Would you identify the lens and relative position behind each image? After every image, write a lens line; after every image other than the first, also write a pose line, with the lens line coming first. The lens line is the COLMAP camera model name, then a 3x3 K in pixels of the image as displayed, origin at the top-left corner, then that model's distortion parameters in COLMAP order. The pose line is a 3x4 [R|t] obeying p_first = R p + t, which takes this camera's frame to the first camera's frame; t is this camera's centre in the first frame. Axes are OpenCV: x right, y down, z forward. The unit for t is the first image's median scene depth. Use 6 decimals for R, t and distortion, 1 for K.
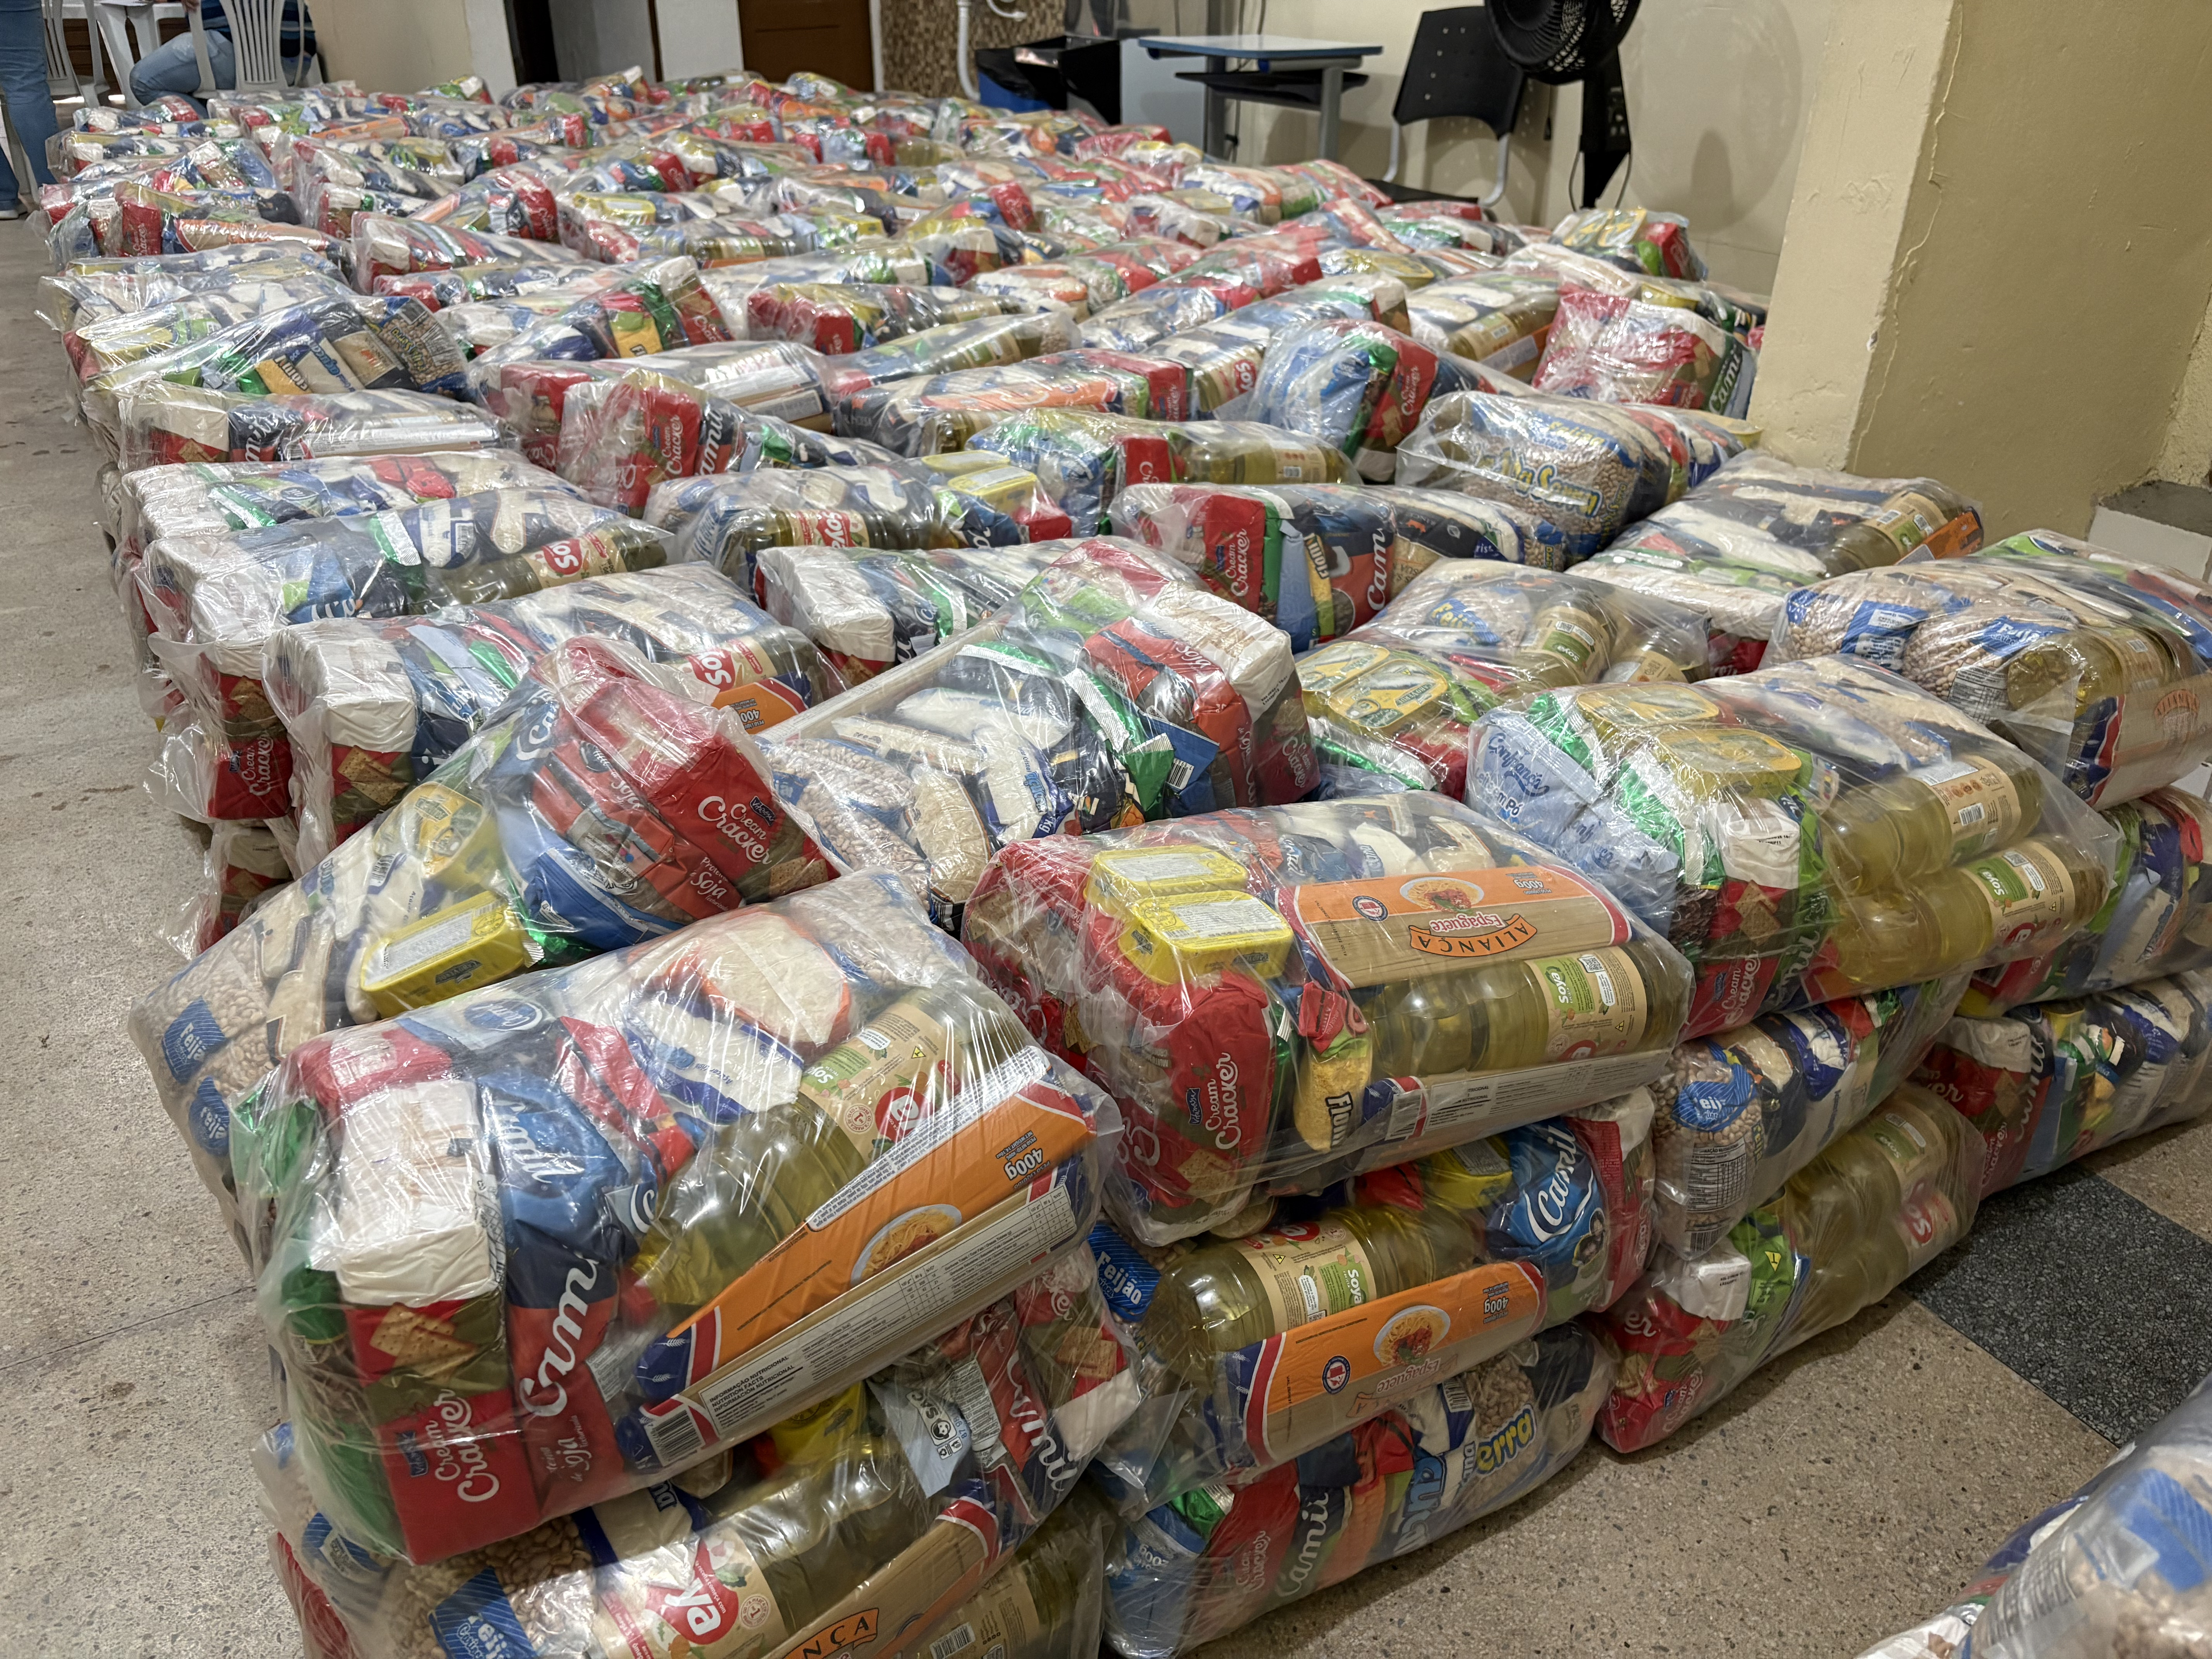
lens RADIAL K [[1670.9, 0, 1102.5], [0, 1670.9, 828.4], [0, 0, 1]] dist [0.024546, -0.035419]
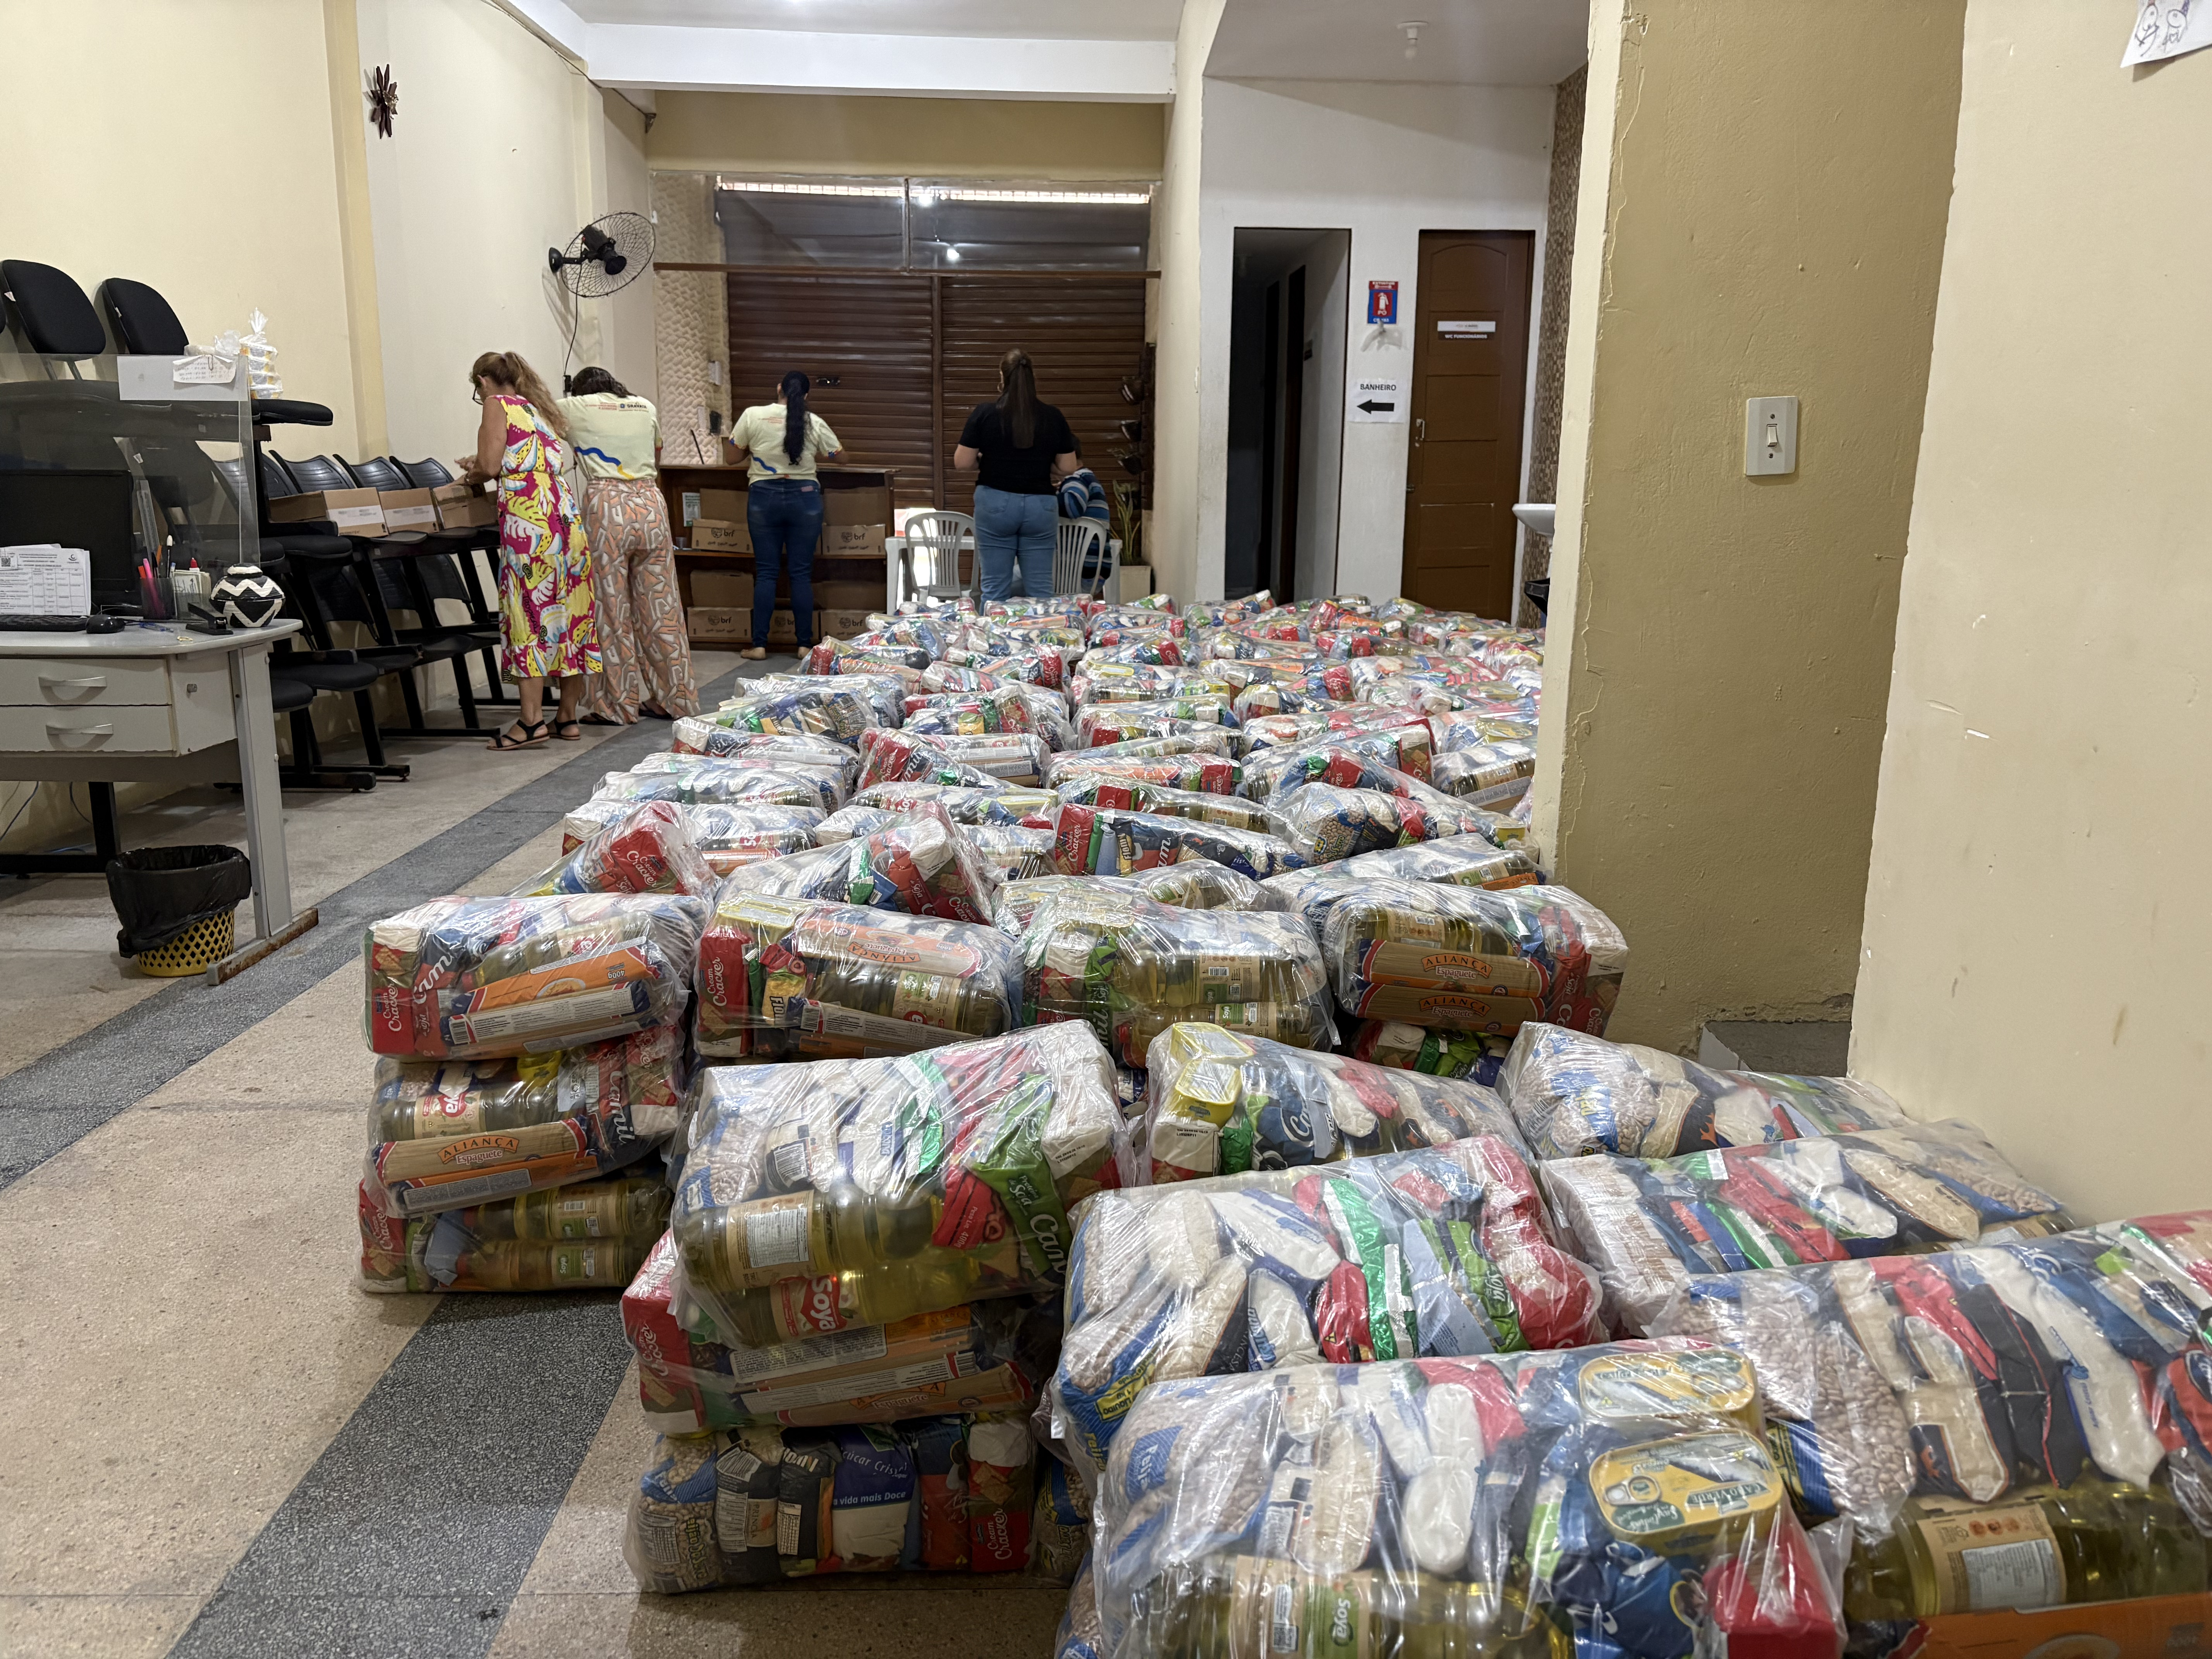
lens RADIAL K [[1670.9, 0, 1105.8], [0, 1670.9, 832.0], [0, 0, 1]] dist [0.024546, -0.035419]
pose [[0.865190, 0.097709, -0.491833, 1.248900], [-0.233828, 0.946279, -0.223340, 0.272494], [0.443588, 0.308236, 0.841558, -0.578301]]
